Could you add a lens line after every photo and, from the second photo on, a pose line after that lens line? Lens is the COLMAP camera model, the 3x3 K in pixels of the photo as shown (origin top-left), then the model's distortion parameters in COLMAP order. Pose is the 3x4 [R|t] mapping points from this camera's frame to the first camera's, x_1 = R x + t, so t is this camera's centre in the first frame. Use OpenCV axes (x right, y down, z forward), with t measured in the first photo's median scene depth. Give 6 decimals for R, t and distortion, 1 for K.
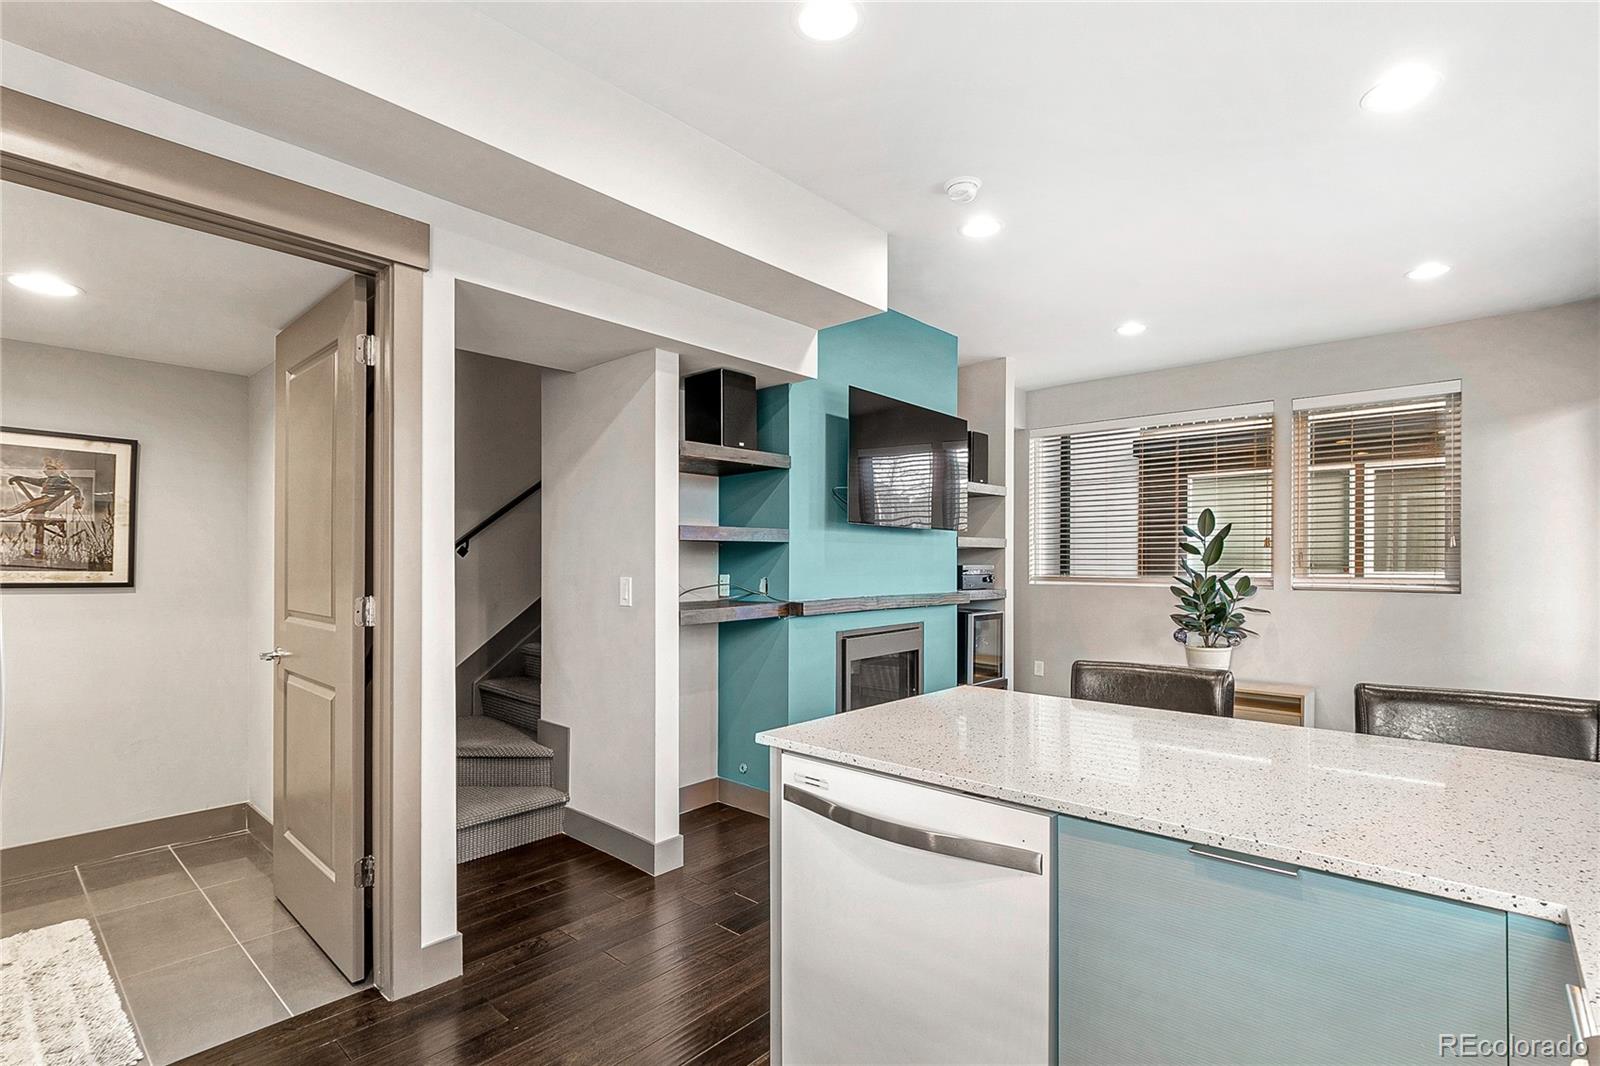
lens RADIAL K [[752.8, 0, 807.3], [0, 752.8, 556.5], [0, 0, 1]] dist [-0.007353, 0.003323]
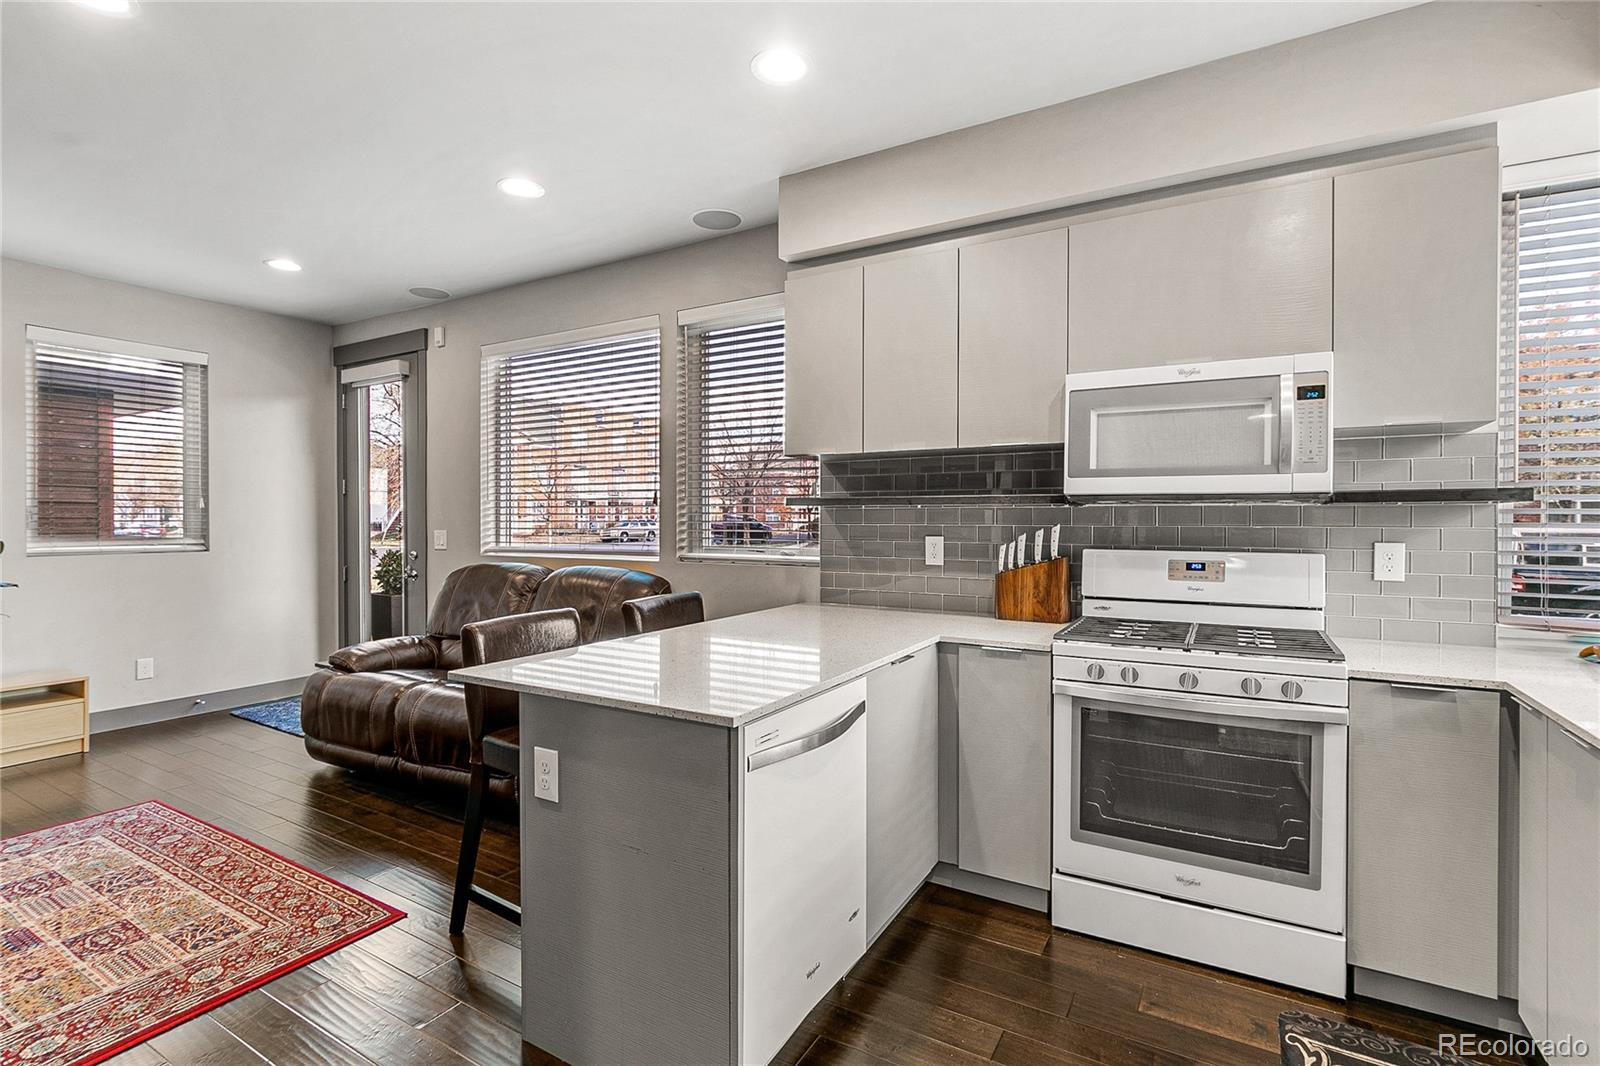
lens RADIAL K [[752.8, 0, 785.9], [0, 752.8, 526.9], [0, 0, 1]] dist [-0.007353, 0.003323]
pose [[-0.192111, -0.011830, 0.981302, -0.409336], [-0.002974, 0.999930, 0.011472, -0.000545], [-0.981369, -0.000714, -0.192132, 0.449223]]
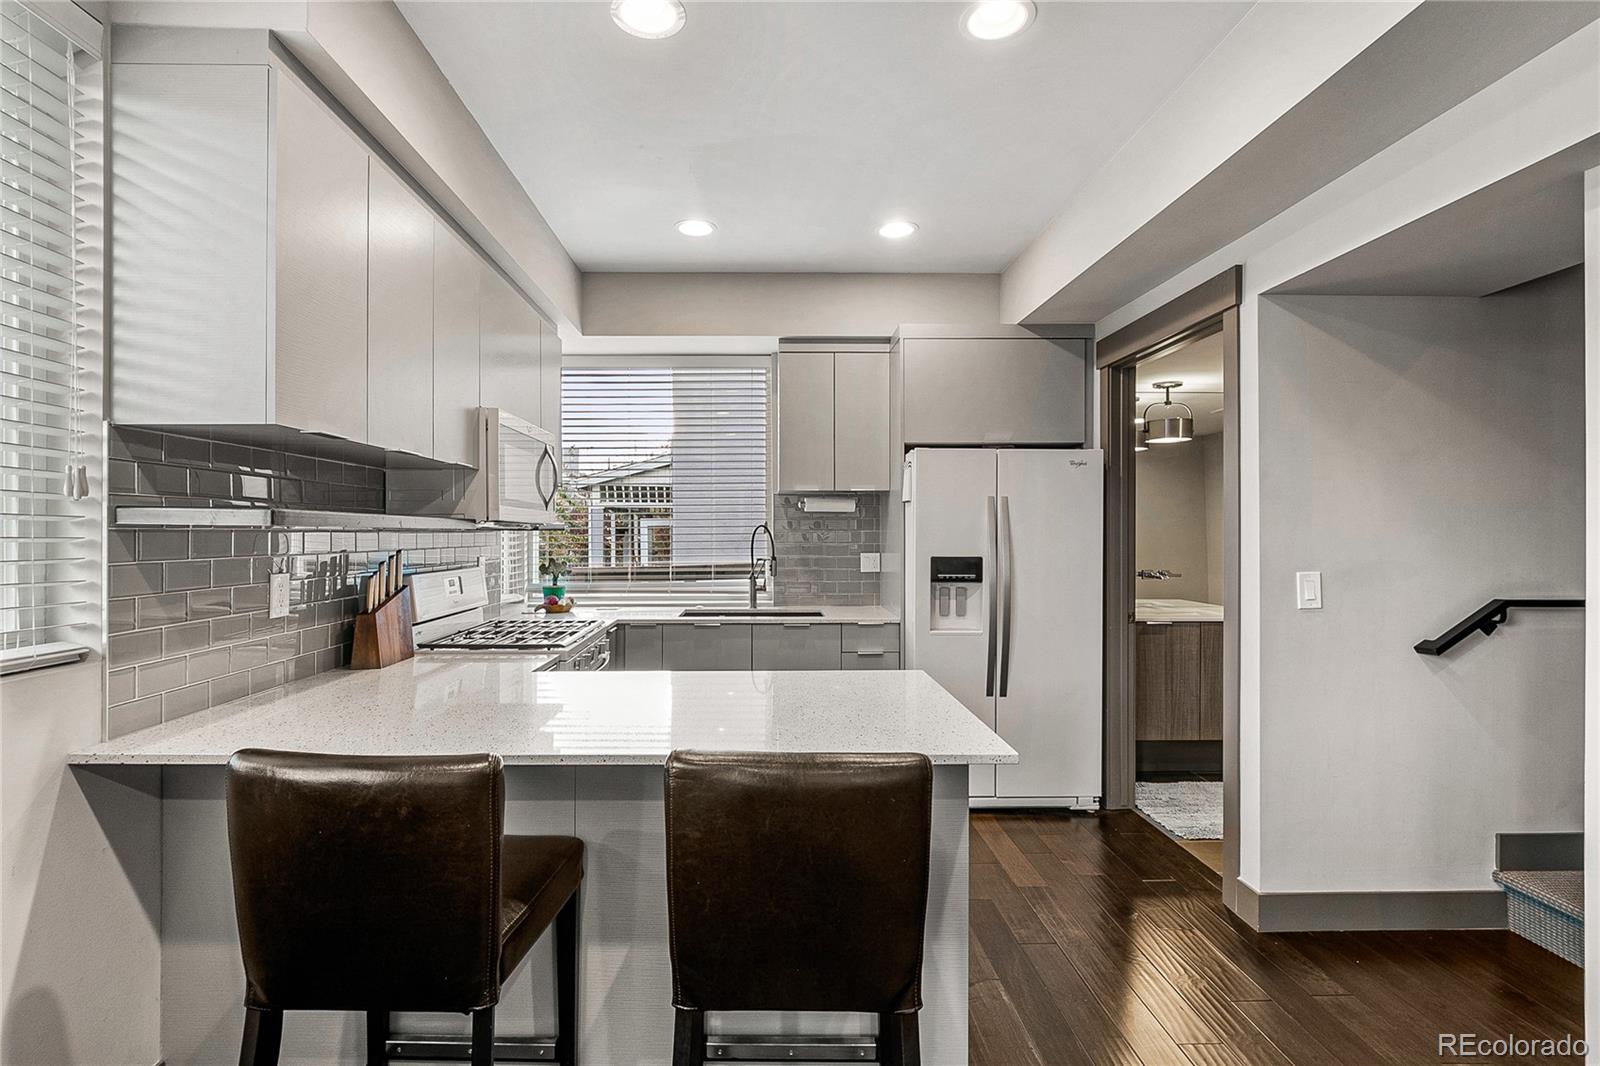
lens RADIAL K [[752.8, 0, 765.7], [0, 752.8, 526.0], [0, 0, 1]] dist [-0.007353, 0.003323]
pose [[-0.737256, -0.008466, -0.675560, 0.456030], [-0.001229, 0.999937, -0.011191, -0.009814], [0.675612, -0.007420, -0.737220, 0.759168]]
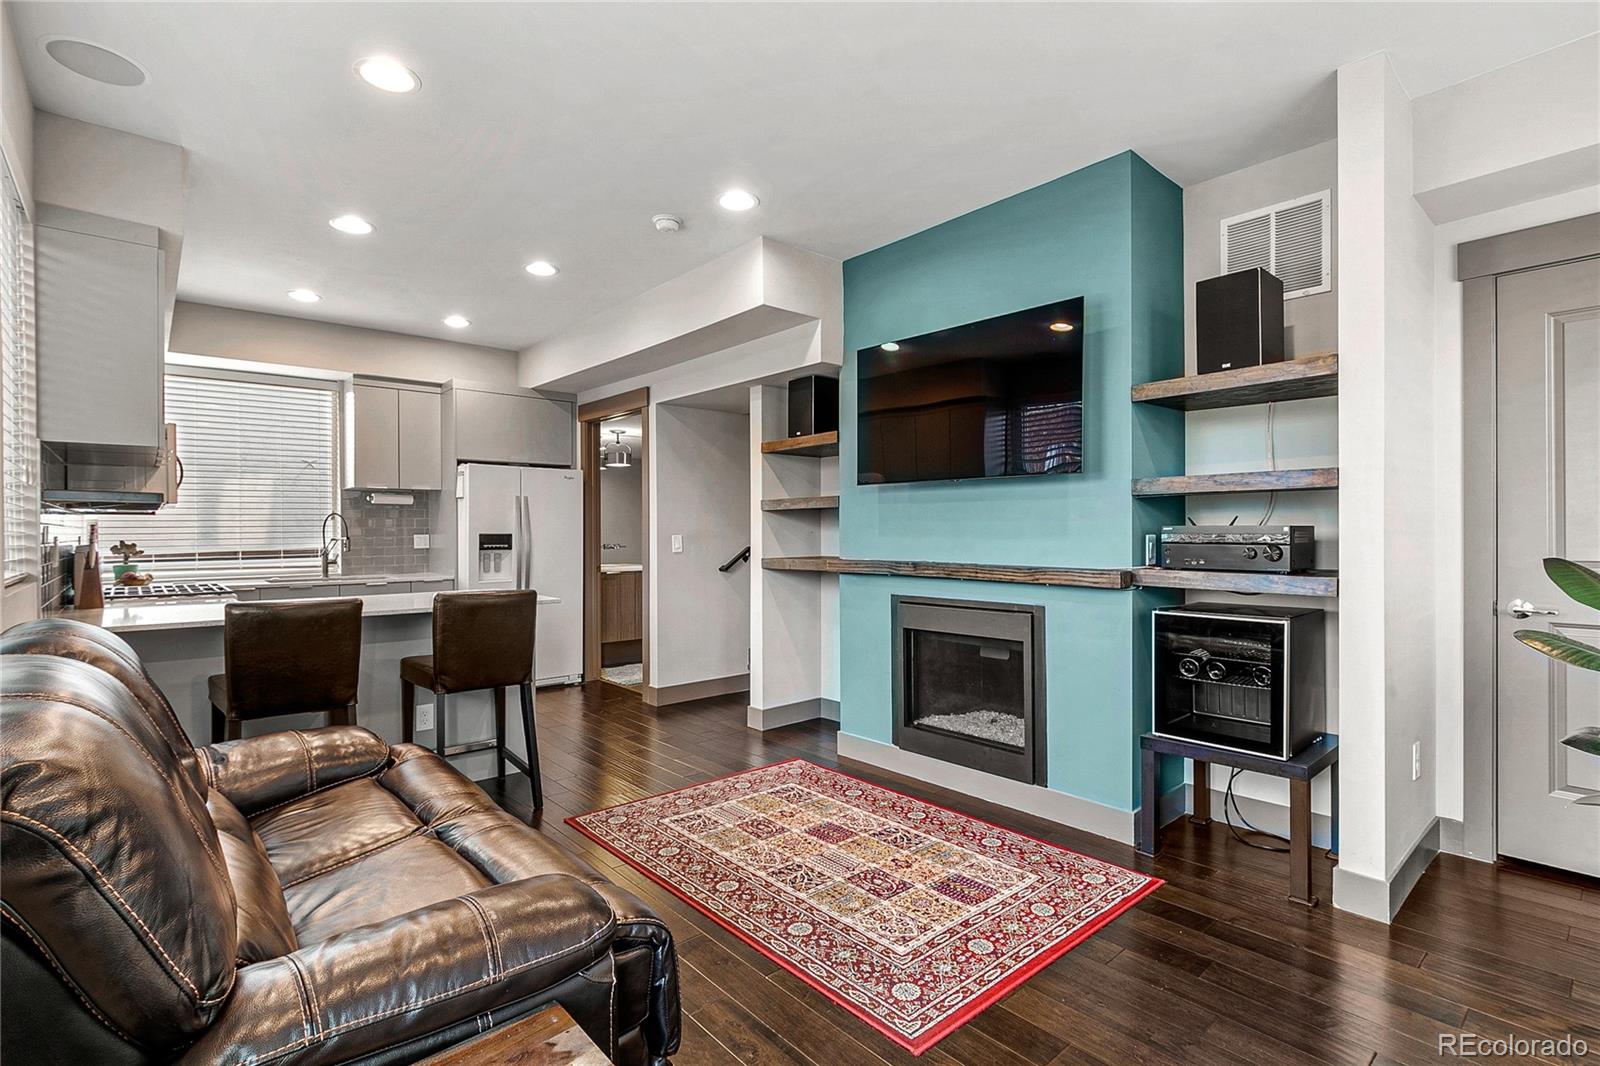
lens RADIAL K [[752.8, 0, 791.2], [0, 752.8, 536.0], [0, 0, 1]] dist [-0.007353, 0.003323]
pose [[-0.121825, 0.005224, -0.992538, 1.017163], [0.005595, 0.999974, 0.004576, 0.017550], [0.992536, -0.004996, -0.121851, 0.975692]]
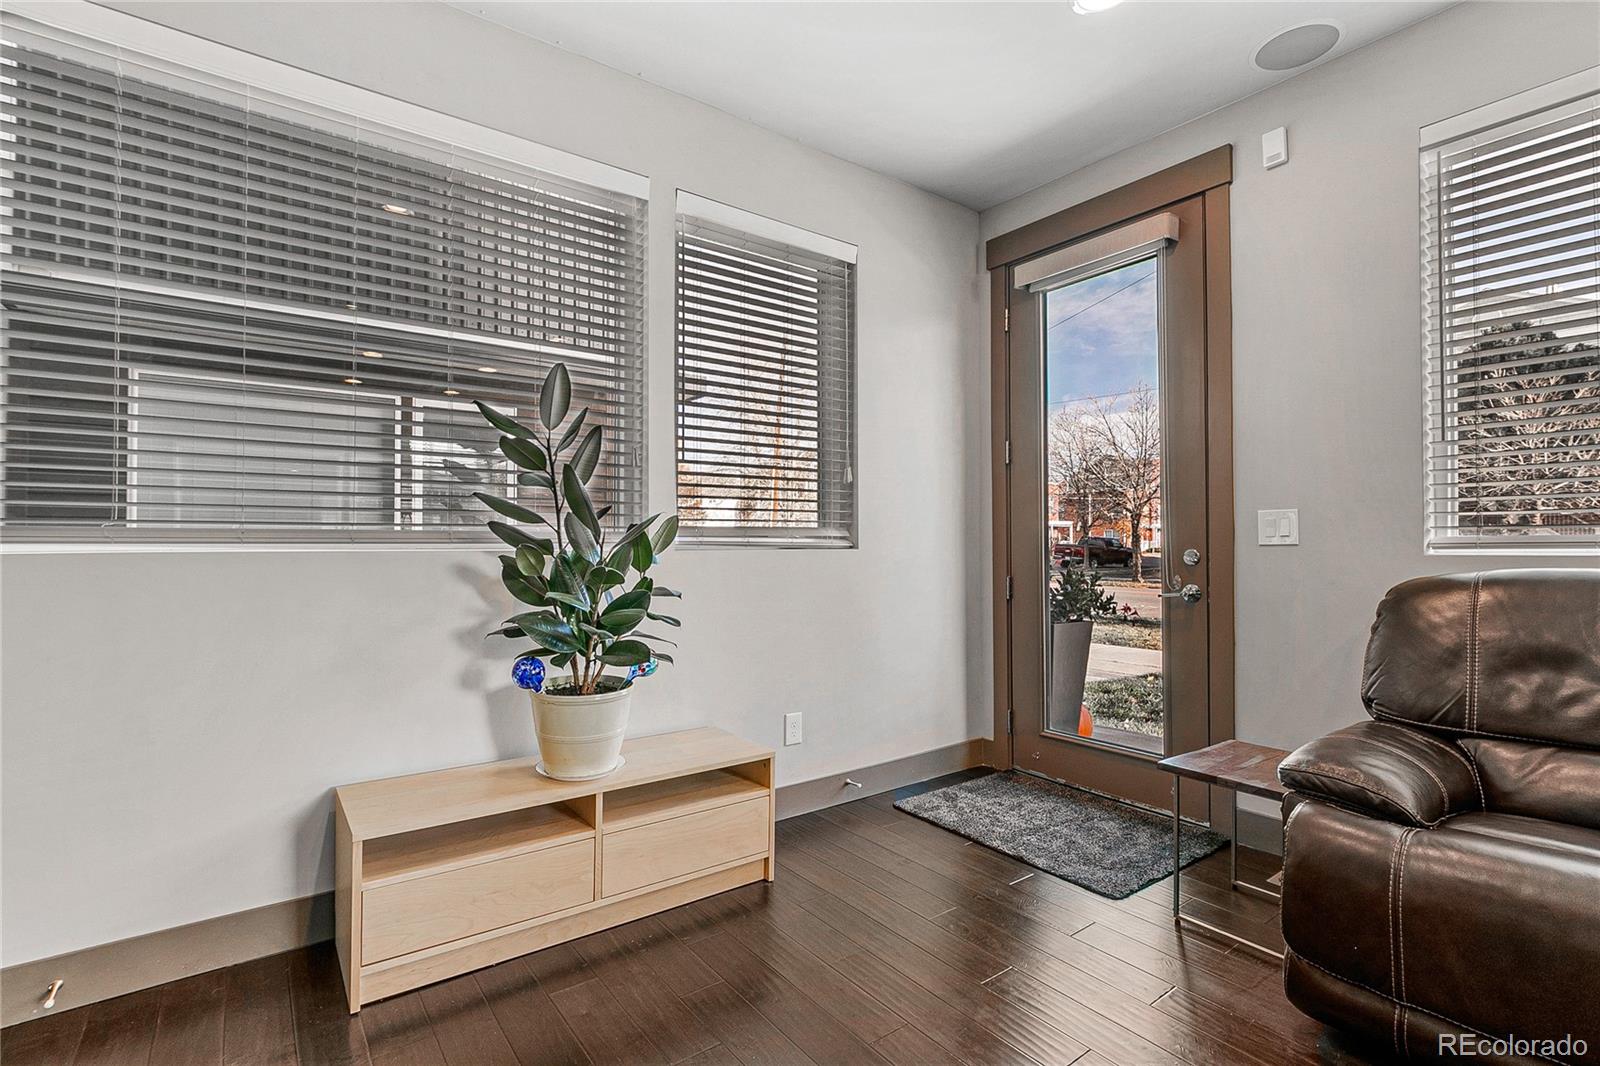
lens RADIAL K [[752.8, 0, 793.8], [0, 752.8, 536.9], [0, 0, 1]] dist [-0.007353, 0.003323]
pose [[0.199890, 0.006795, 0.979795, 0.192447], [-0.000469, 0.999977, -0.006839, 0.050112], [-0.979818, 0.000908, 0.199888, 1.057726]]
